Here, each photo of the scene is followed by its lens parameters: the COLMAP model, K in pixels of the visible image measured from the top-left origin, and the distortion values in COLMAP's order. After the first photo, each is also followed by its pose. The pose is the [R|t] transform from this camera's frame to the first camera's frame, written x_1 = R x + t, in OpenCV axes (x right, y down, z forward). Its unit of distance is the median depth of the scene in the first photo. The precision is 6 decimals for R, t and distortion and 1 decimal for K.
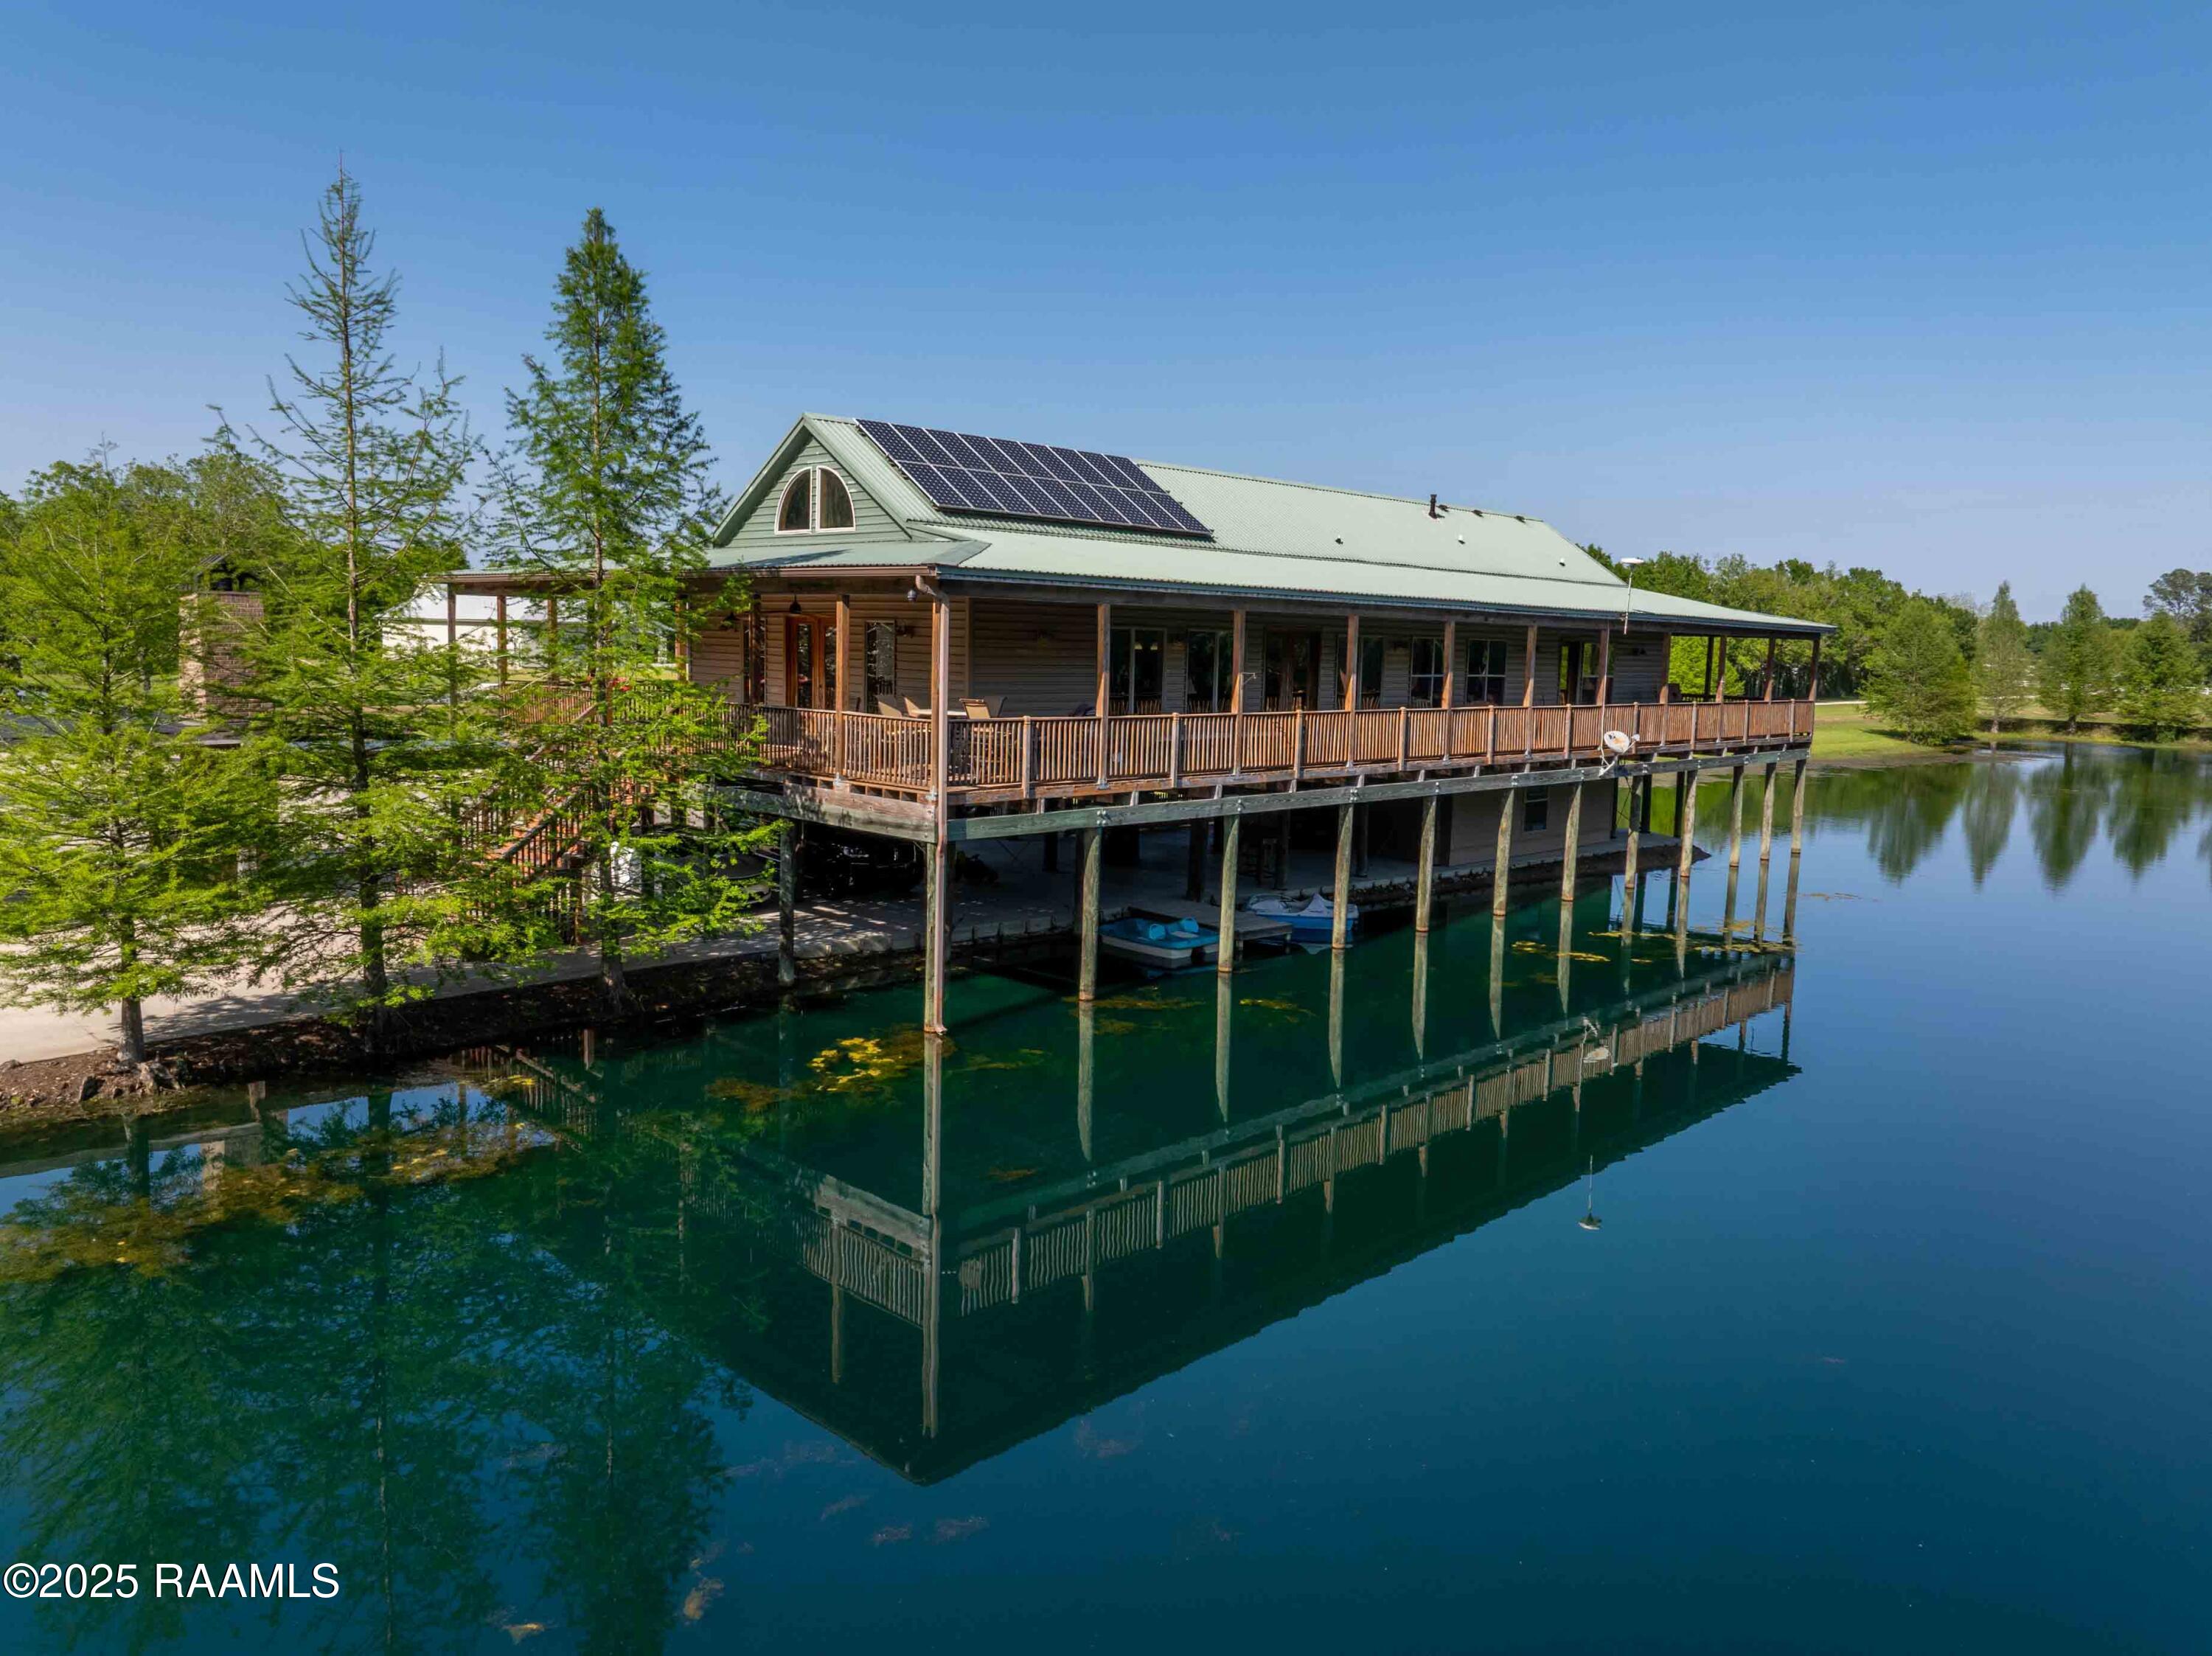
lens RADIAL K [[1501.5, 0, 1106.0], [0, 1501.5, 828.0], [0, 0, 1]] dist [-0.049390, 0.028531]
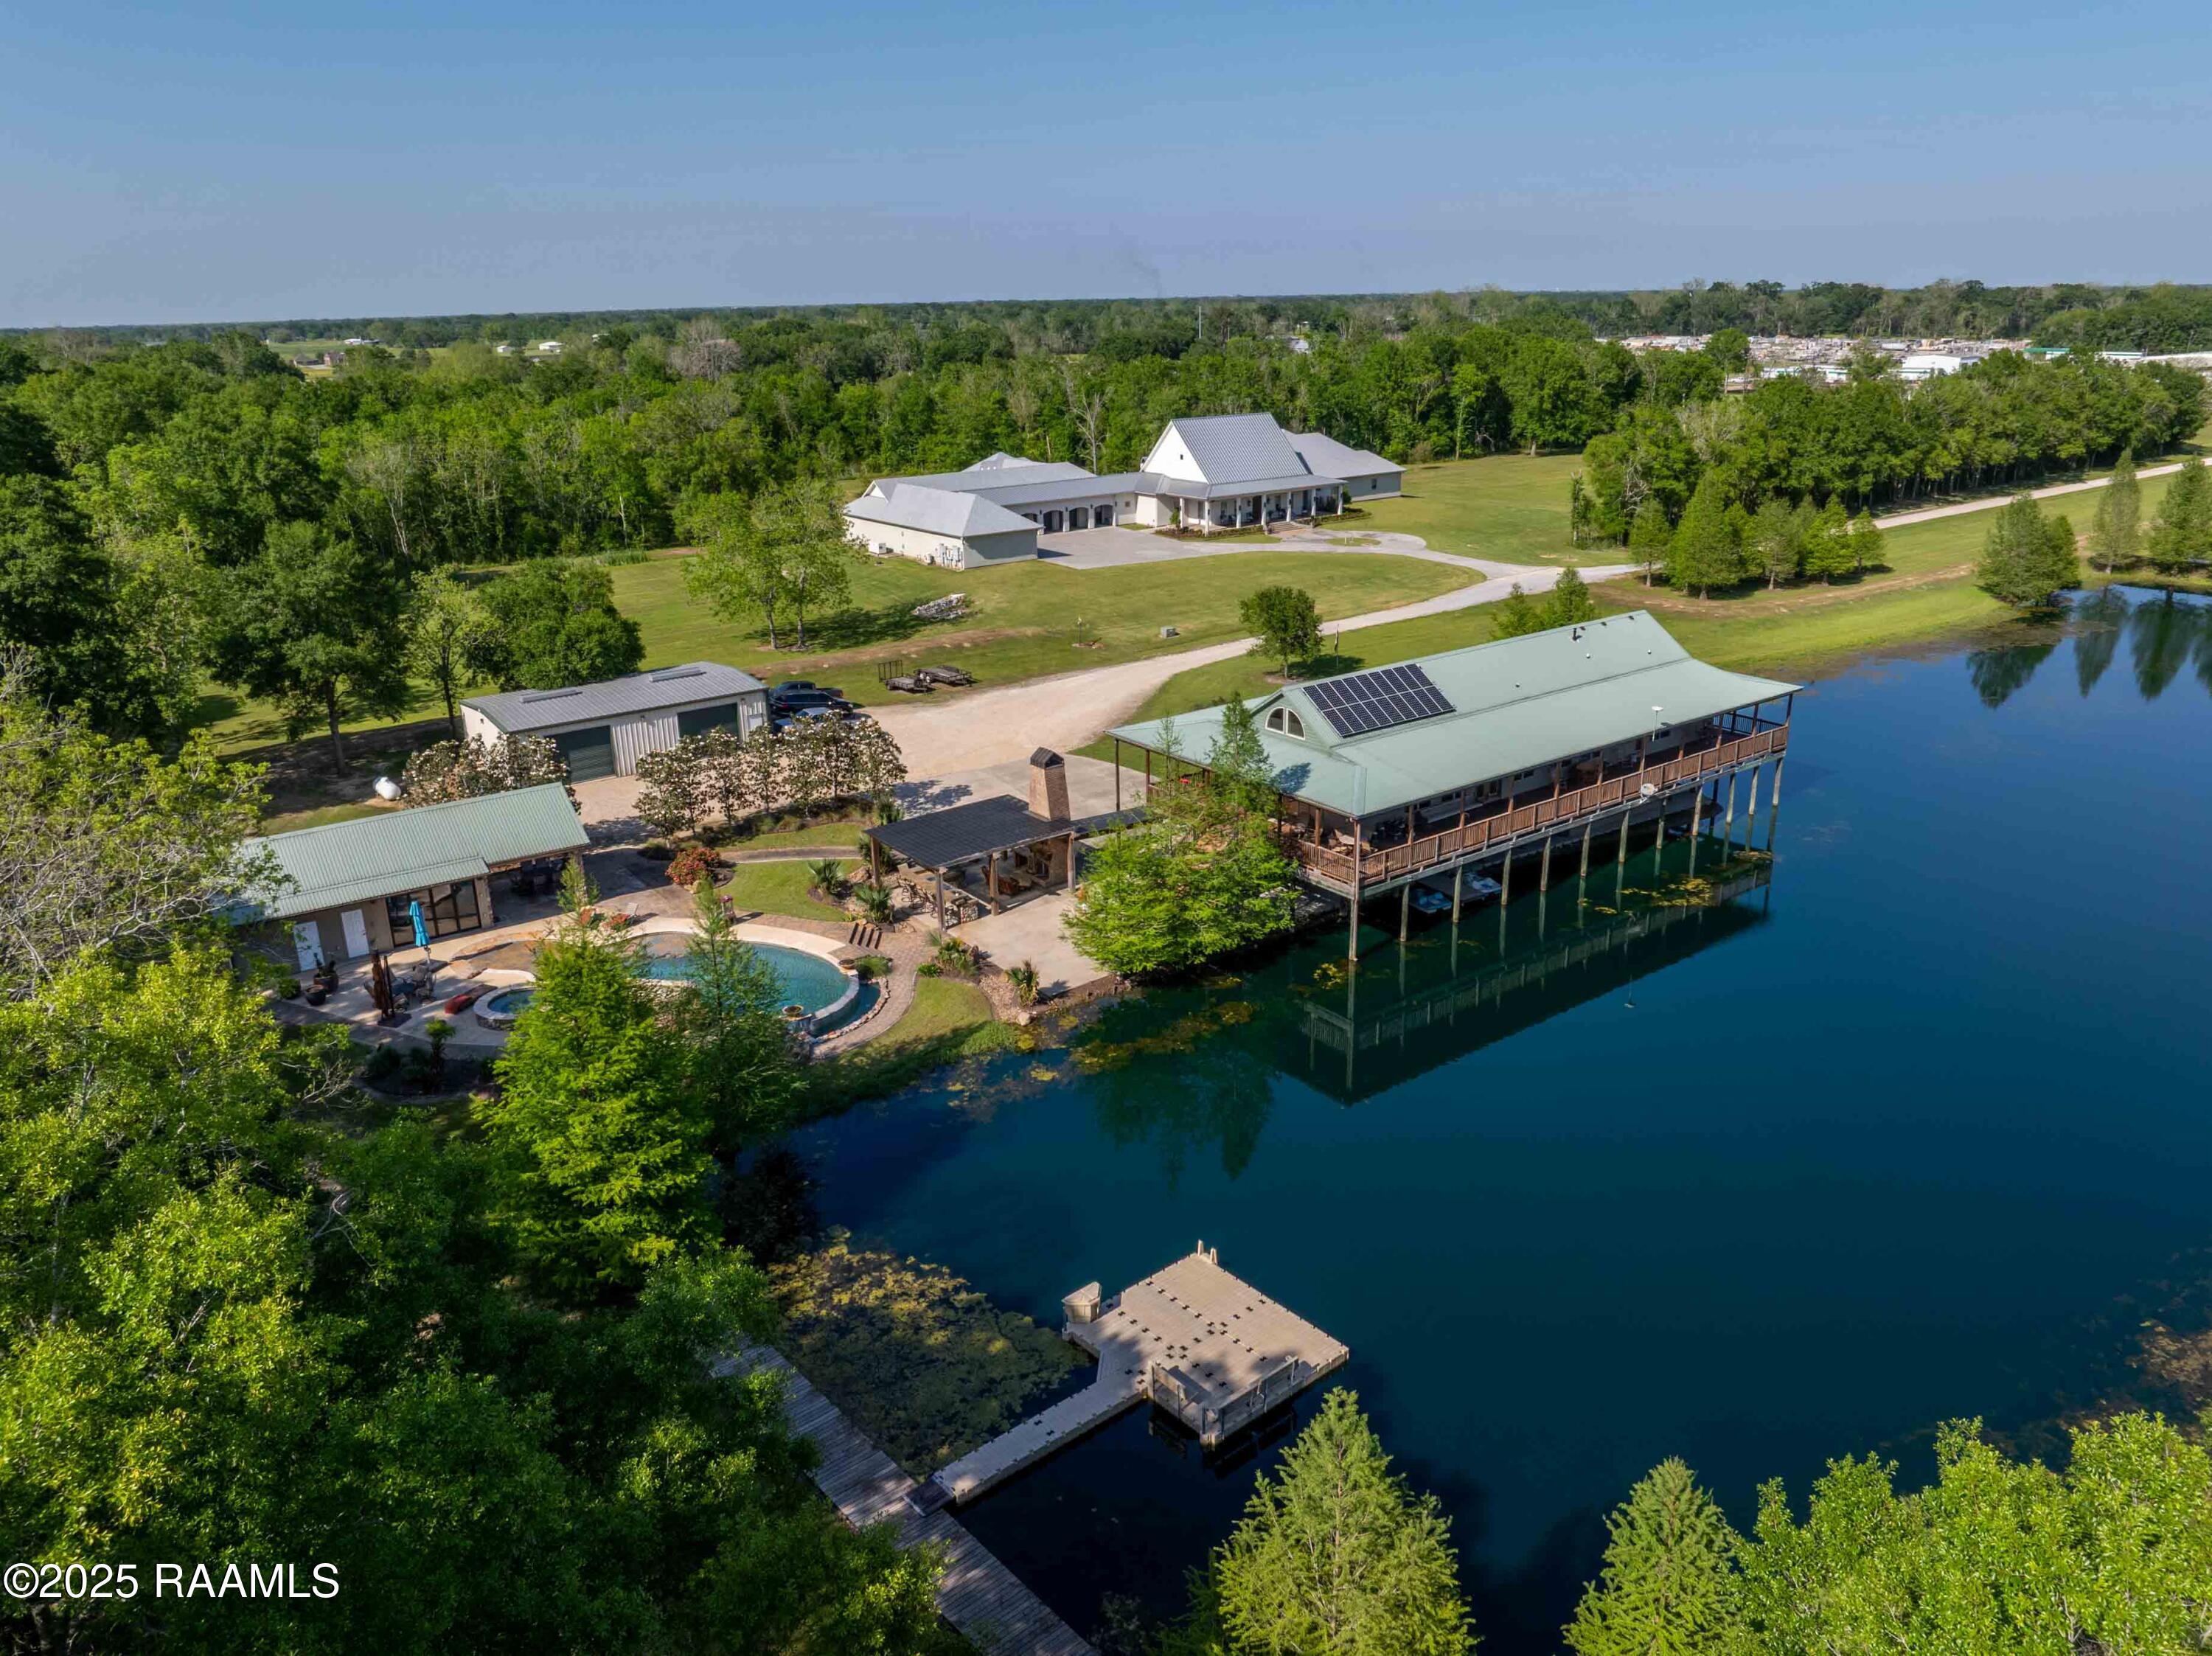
lens RADIAL K [[1415.3, 0, 1106.0], [0, 1415.3, 828.0], [0, 0, 1]] dist [-0.141787, 0.078000]
pose [[0.982029, -0.000130, -0.188729, -0.051659], [0.038067, 0.979583, 0.197404, -0.516242], [0.184850, -0.201041, 0.961984, -1.284908]]
